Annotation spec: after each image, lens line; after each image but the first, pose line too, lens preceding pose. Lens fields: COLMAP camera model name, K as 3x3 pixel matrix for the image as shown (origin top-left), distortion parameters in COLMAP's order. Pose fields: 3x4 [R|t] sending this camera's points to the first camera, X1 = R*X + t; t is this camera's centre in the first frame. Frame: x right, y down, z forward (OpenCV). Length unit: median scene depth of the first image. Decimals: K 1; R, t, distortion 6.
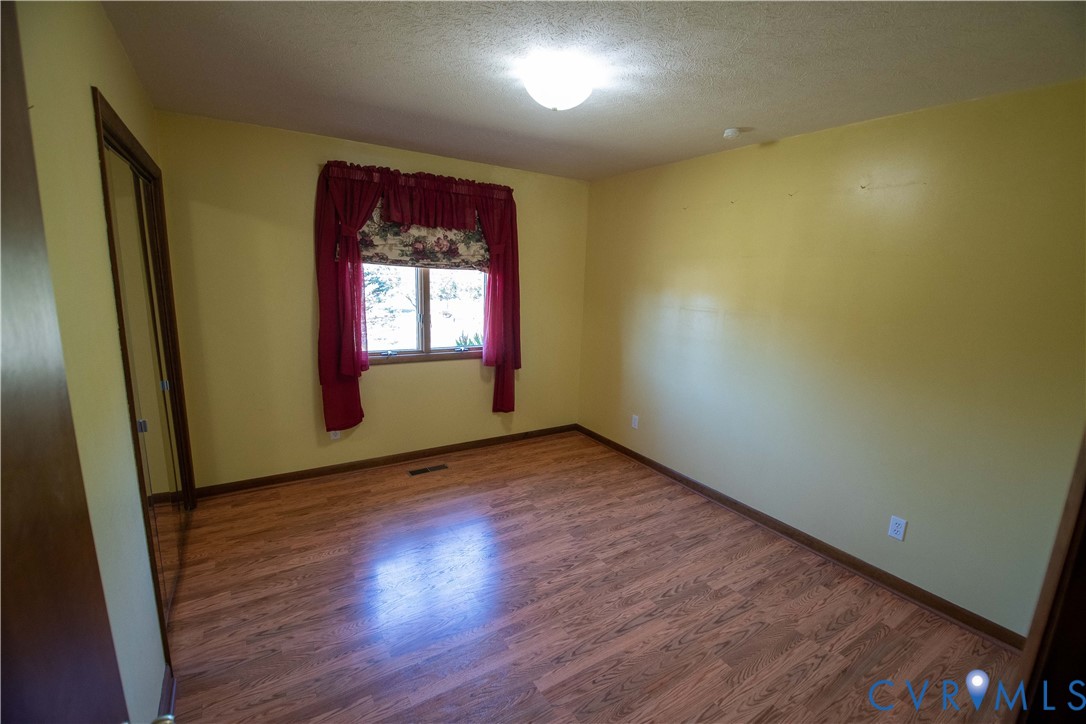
lens RADIAL K [[473.8, 0, 547.4], [0, 473.8, 367.8], [0, 0, 1]] dist [0.020913, -0.035443]
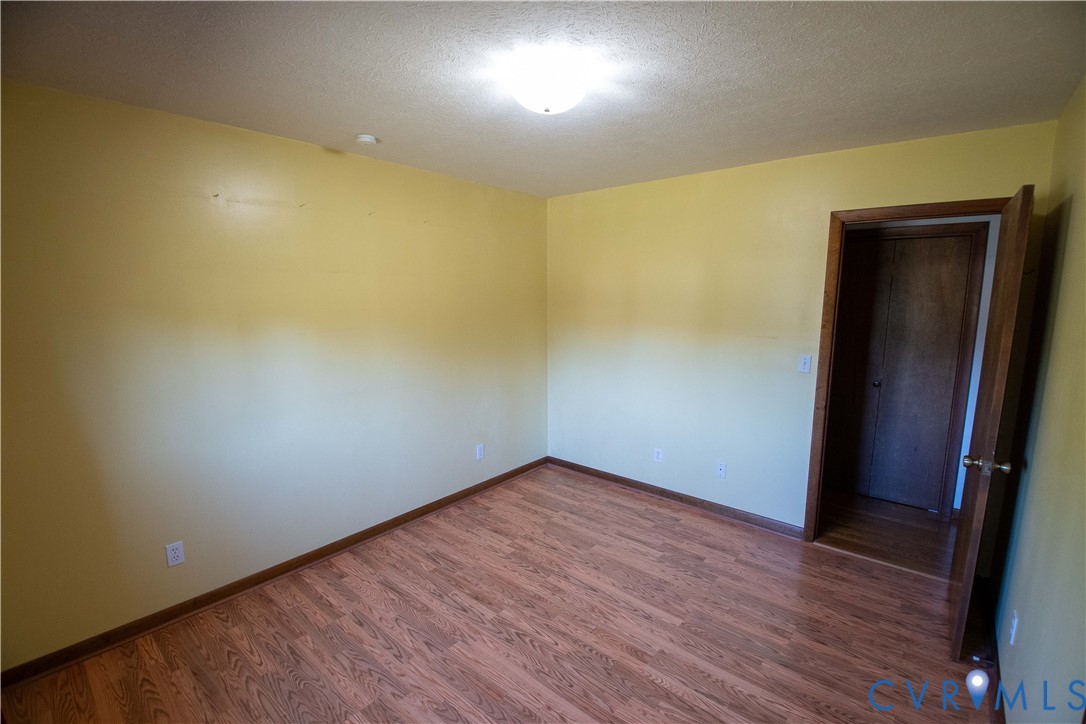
lens RADIAL K [[473.8, 0, 547.4], [0, 473.8, 367.8], [0, 0, 1]] dist [0.020913, -0.035443]
pose [[-0.301610, -0.182937, 0.935717, -0.649553], [0.175126, 0.954093, 0.242978, -0.235246], [-0.937210, 0.237153, -0.255727, 0.991917]]
